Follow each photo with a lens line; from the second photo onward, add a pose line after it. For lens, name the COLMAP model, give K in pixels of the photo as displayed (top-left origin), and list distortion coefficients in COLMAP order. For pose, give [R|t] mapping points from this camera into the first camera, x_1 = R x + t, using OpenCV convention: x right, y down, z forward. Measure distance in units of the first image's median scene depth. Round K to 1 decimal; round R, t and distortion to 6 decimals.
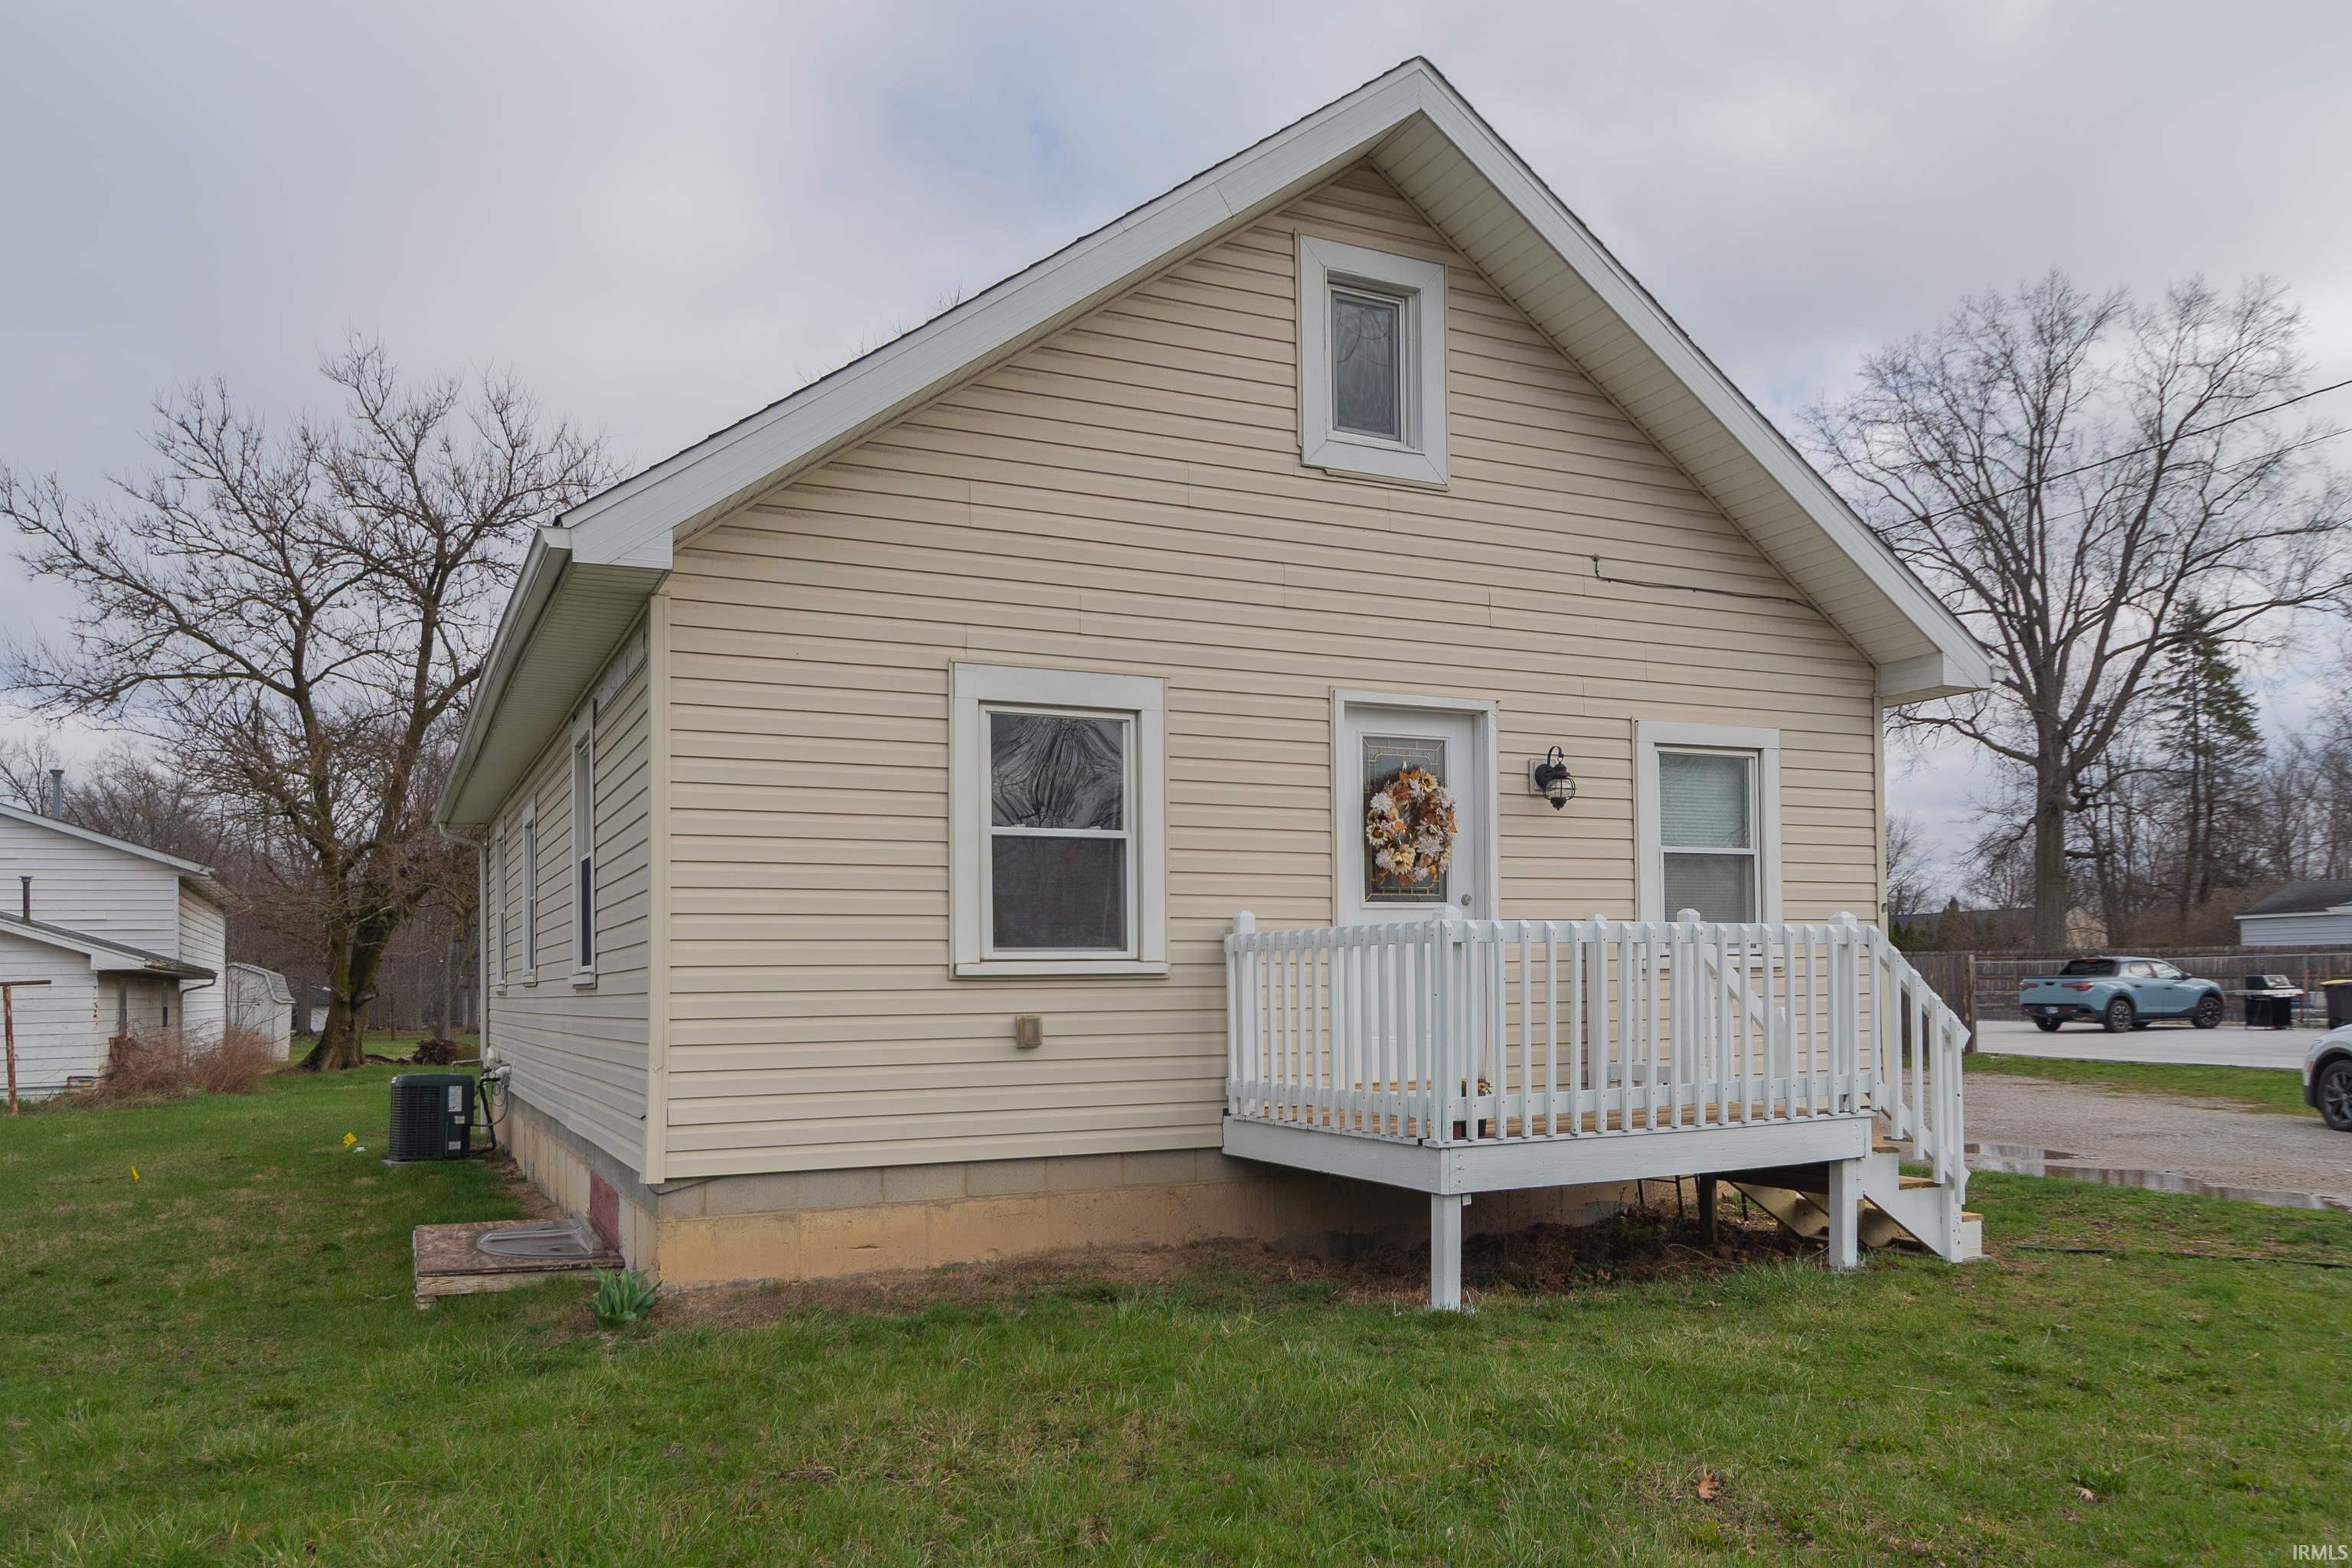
lens RADIAL K [[1665.5, 0, 1152.8], [0, 1665.5, 892.8], [0, 0, 1]] dist [0.002203, -0.022162]
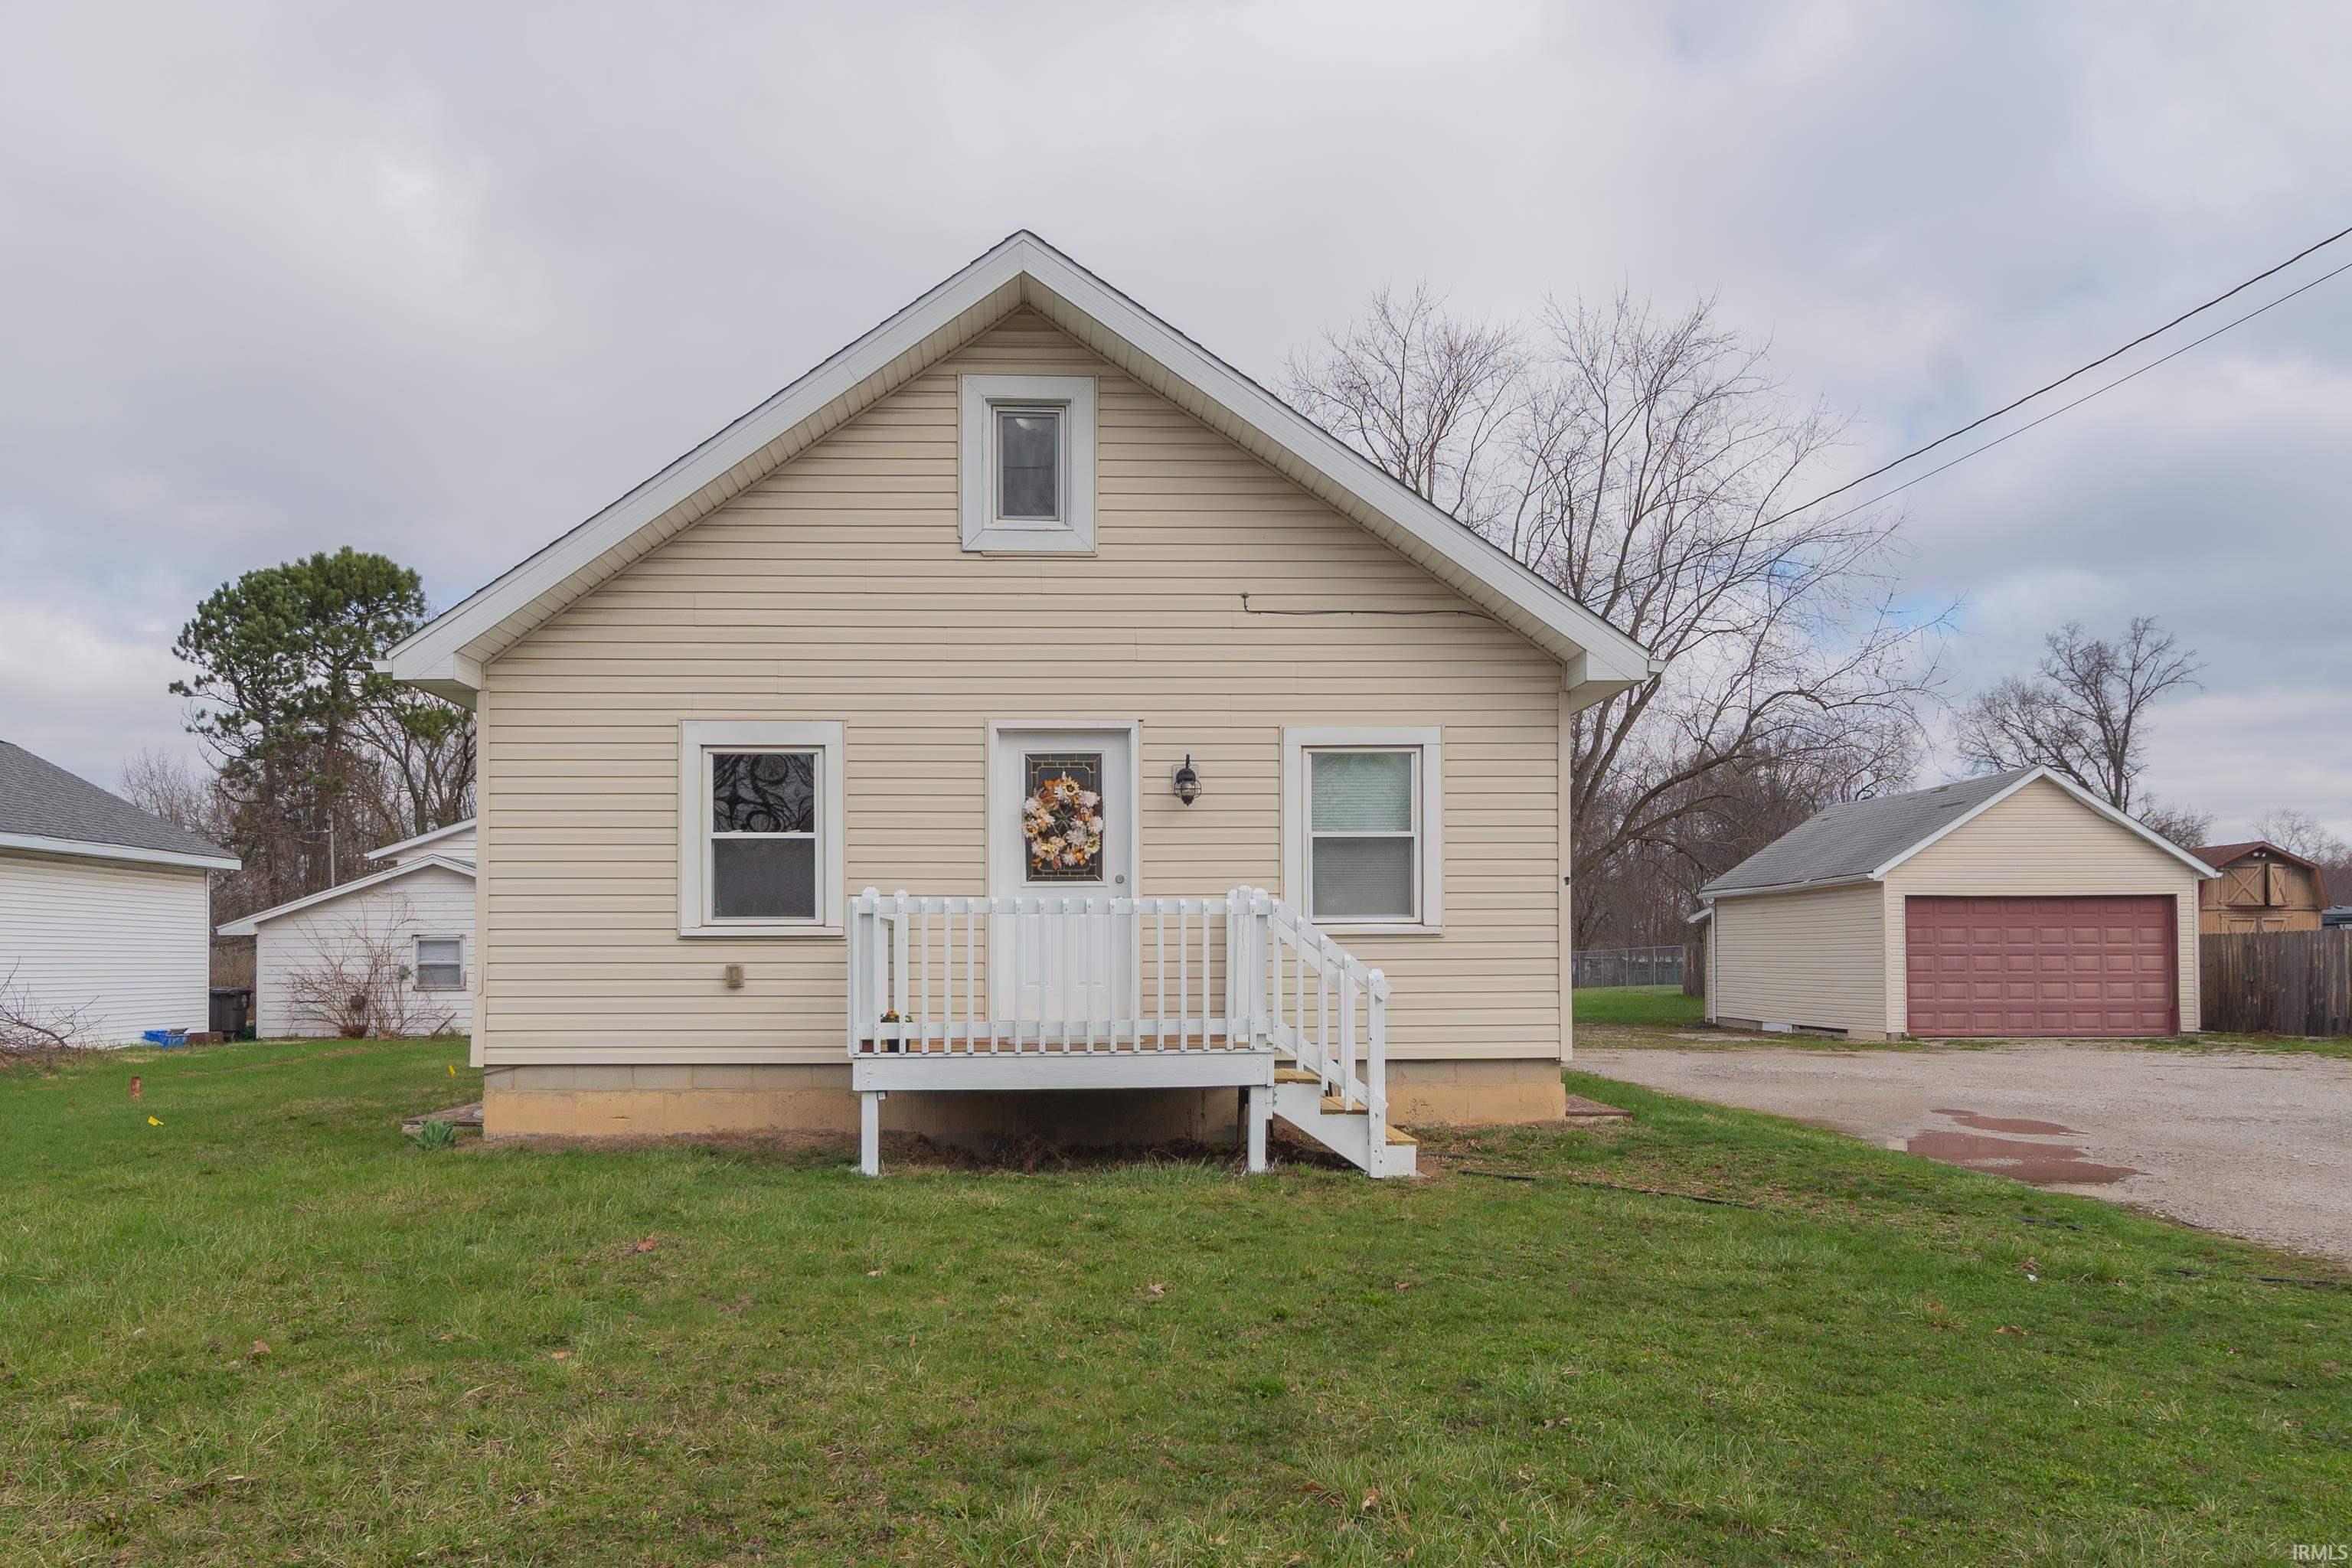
lens RADIAL K [[1665.5, 0, 1175.2], [0, 1665.5, 892.1], [0, 0, 1]] dist [0.002203, -0.022162]
pose [[0.920844, -0.006778, -0.389872, 0.741571], [0.013210, 0.999817, 0.013820, -0.002774], [0.389707, -0.017877, 0.920765, -0.150139]]
